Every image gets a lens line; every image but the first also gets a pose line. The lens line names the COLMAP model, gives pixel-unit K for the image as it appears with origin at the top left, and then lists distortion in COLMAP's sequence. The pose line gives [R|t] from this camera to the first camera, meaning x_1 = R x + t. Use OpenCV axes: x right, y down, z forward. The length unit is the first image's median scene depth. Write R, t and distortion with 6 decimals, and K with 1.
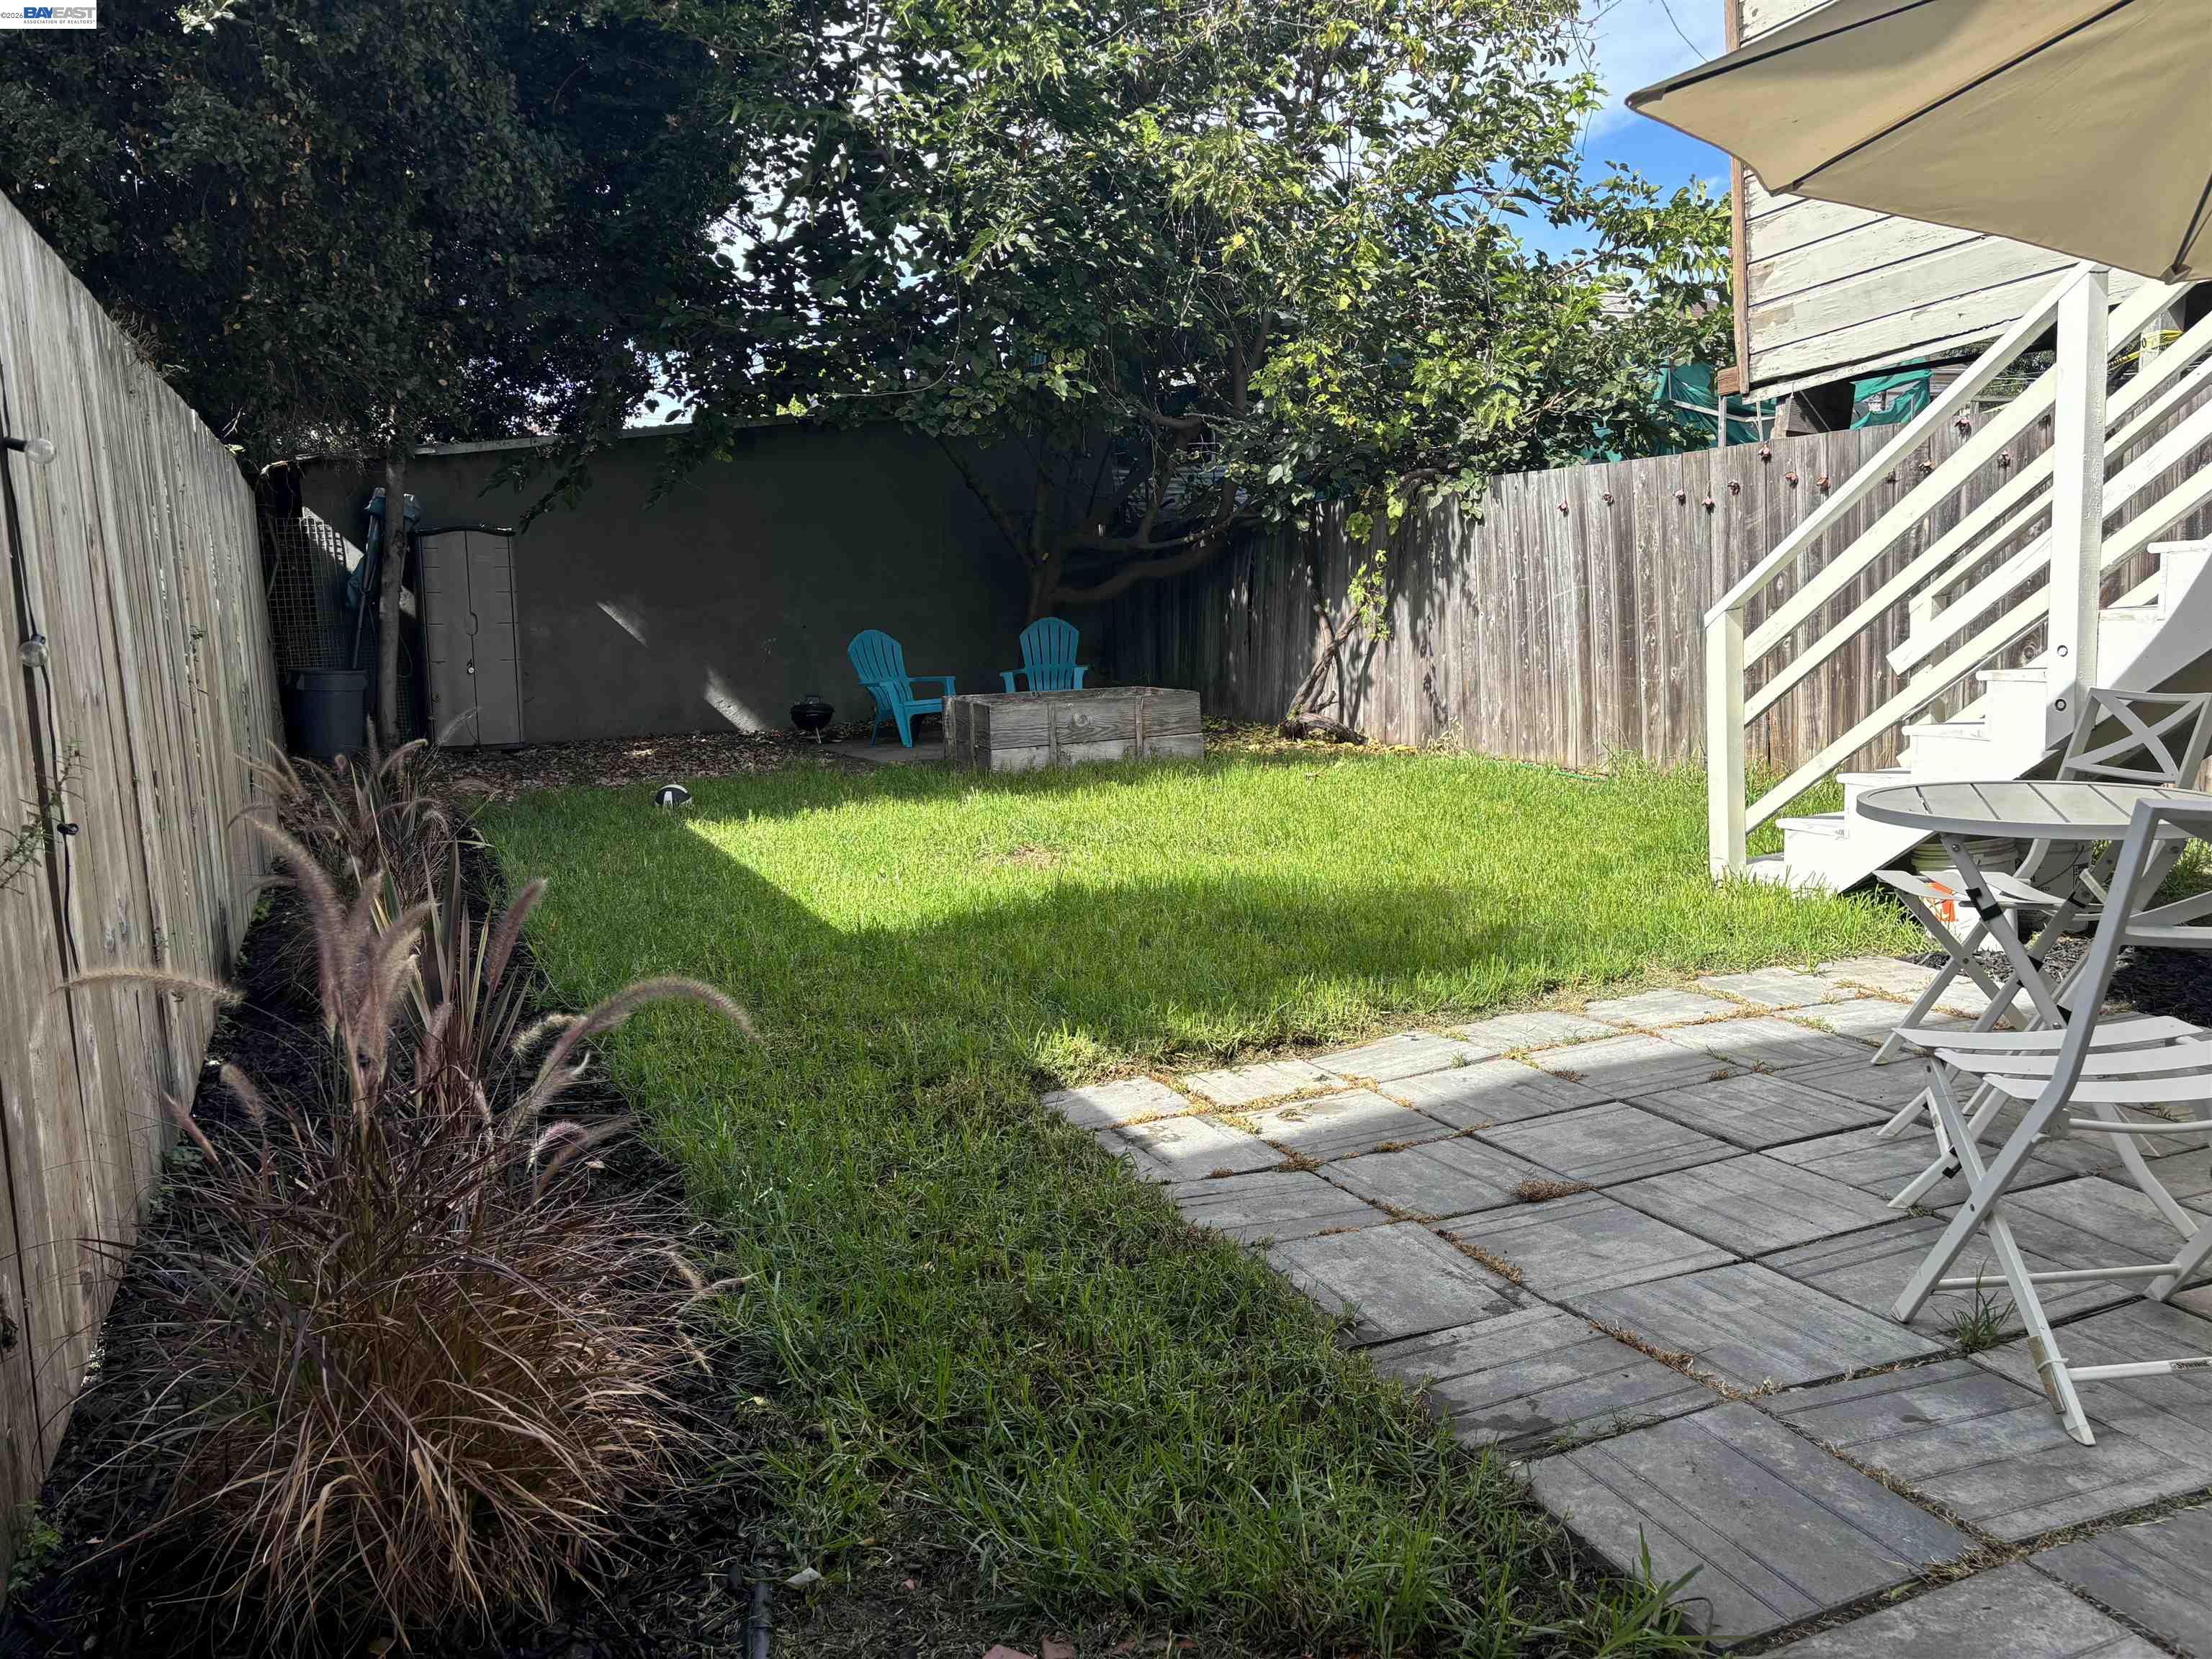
lens RADIAL K [[1680.4, 0, 1116.9], [0, 1680.4, 832.1], [0, 0, 1]] dist [0.051122, -0.039635]
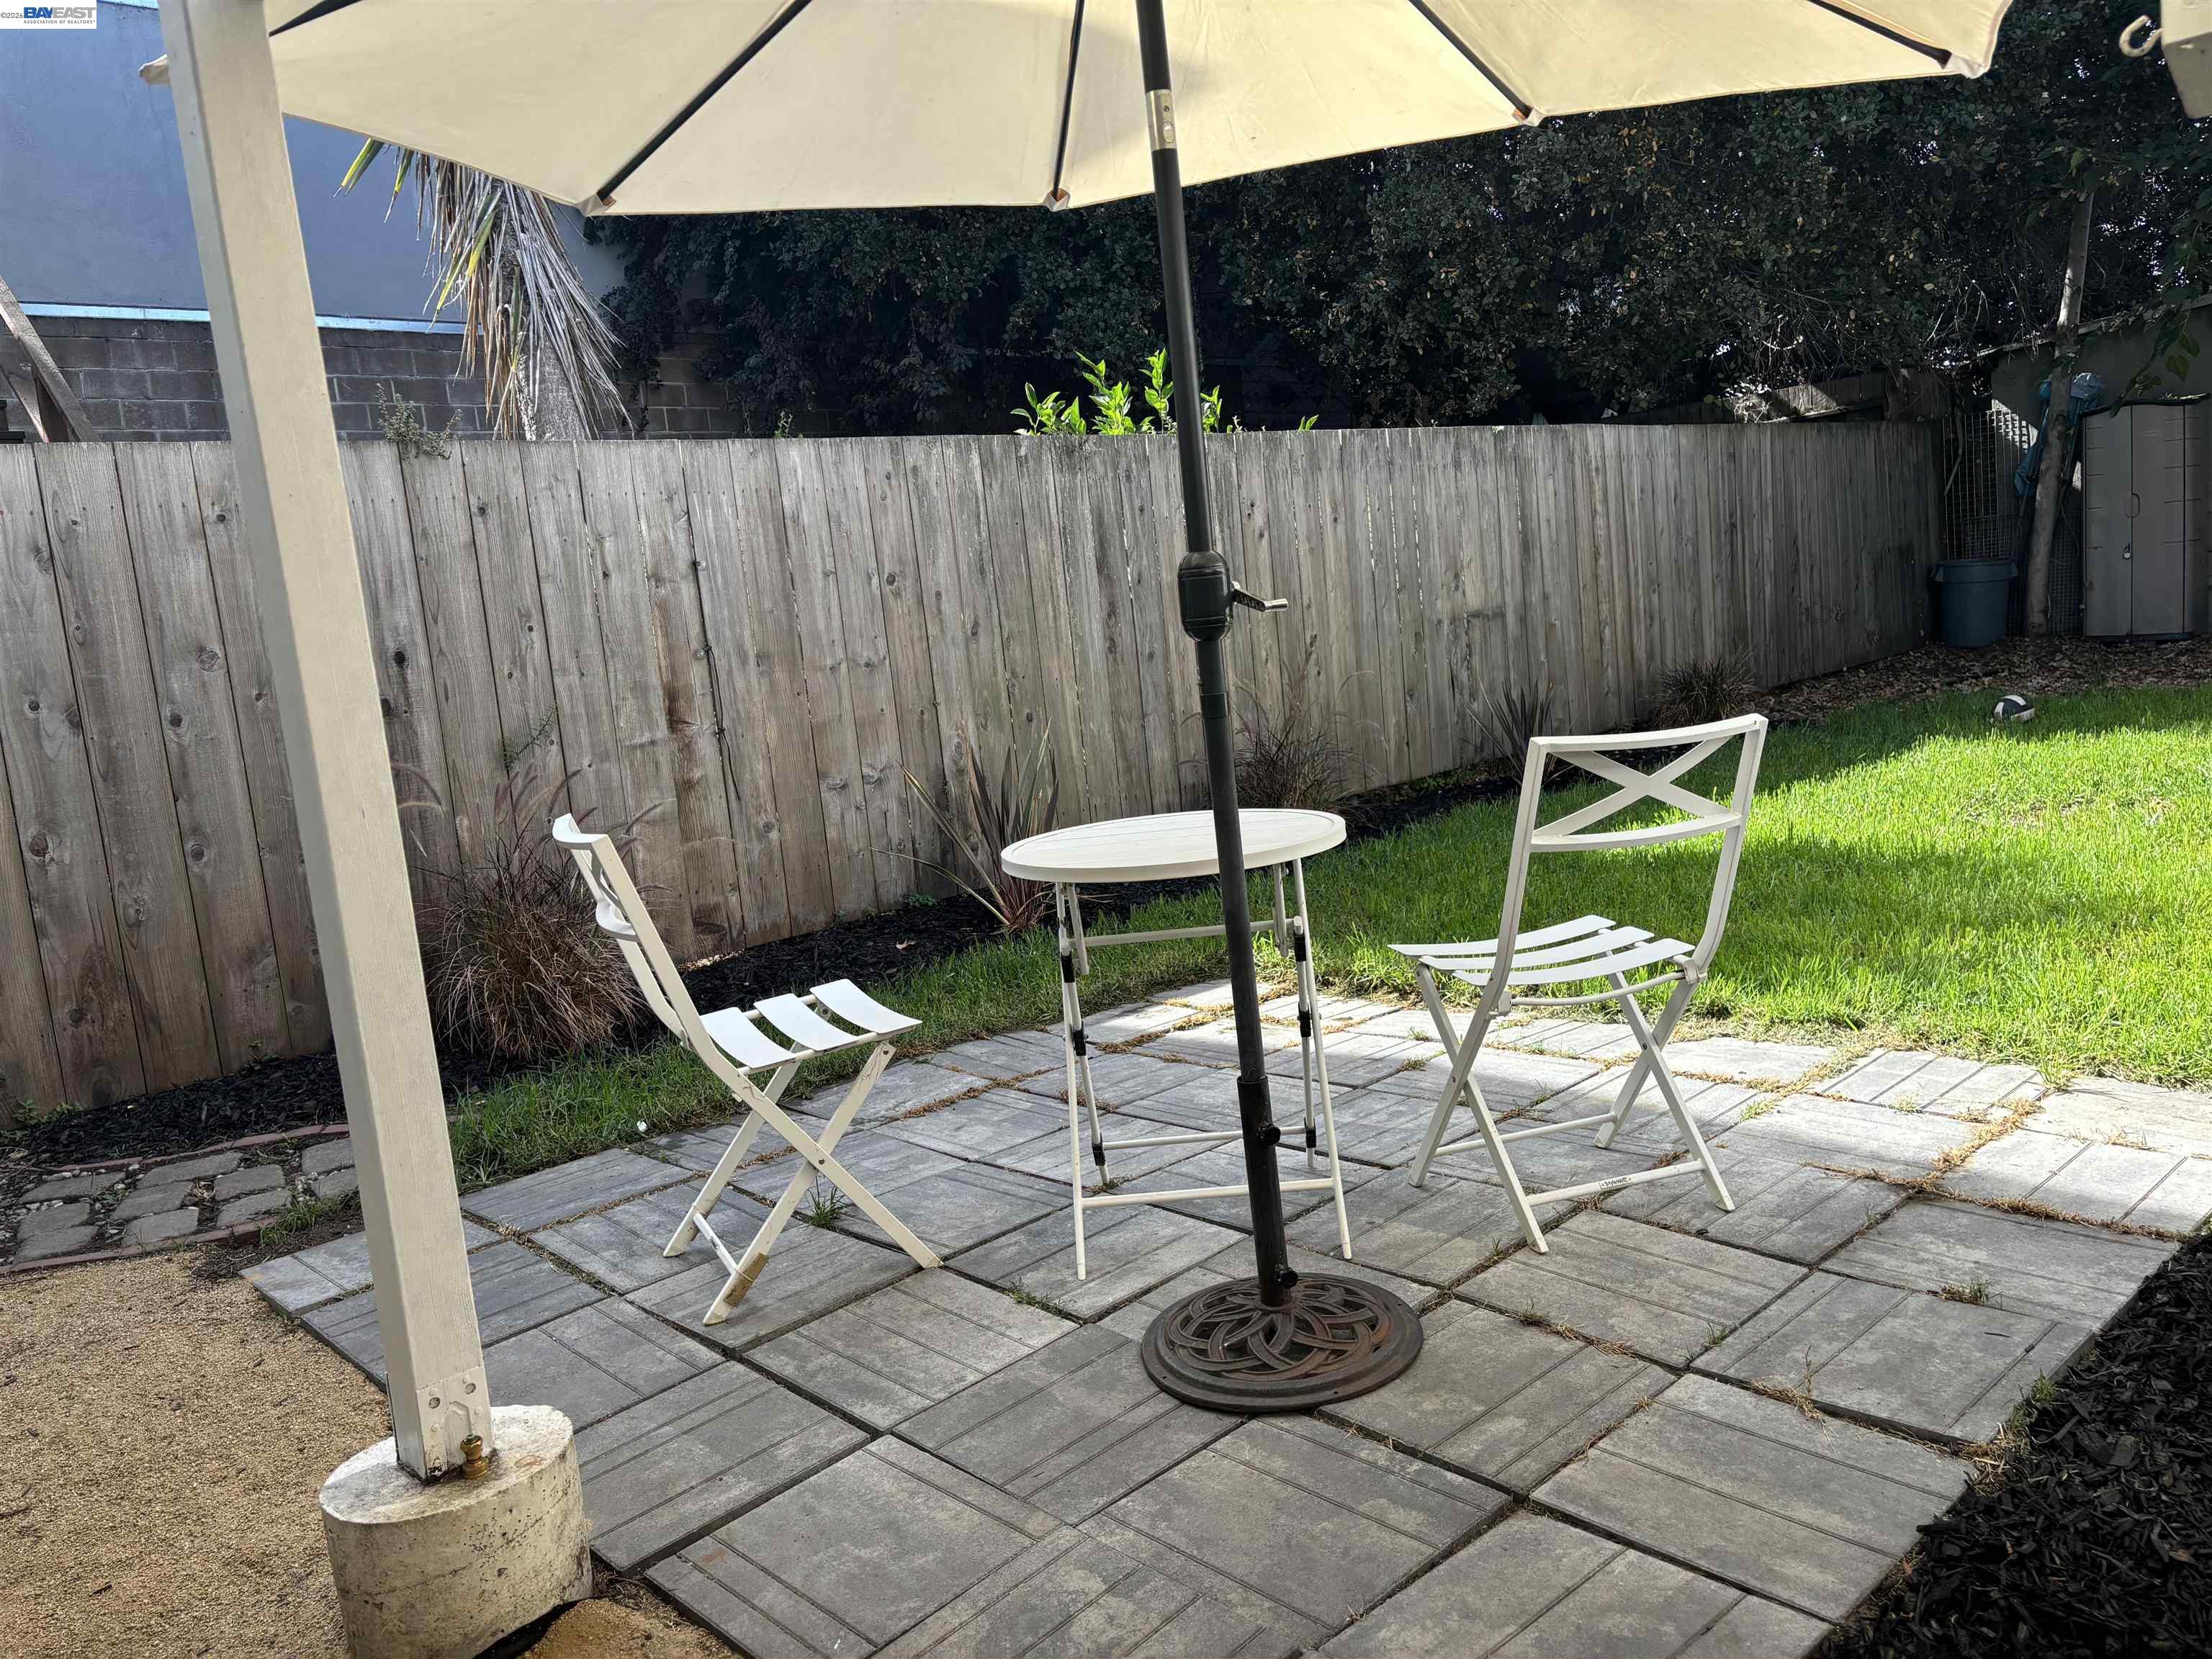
lens RADIAL K [[1680.4, 0, 1123.9], [0, 1680.4, 825.2], [0, 0, 1]] dist [0.051122, -0.039635]
pose [[0.355777, 0.128372, -0.925712, 0.543935], [-0.049093, 0.991721, 0.118658, -0.053423], [0.933281, 0.003231, 0.359134, 0.229589]]
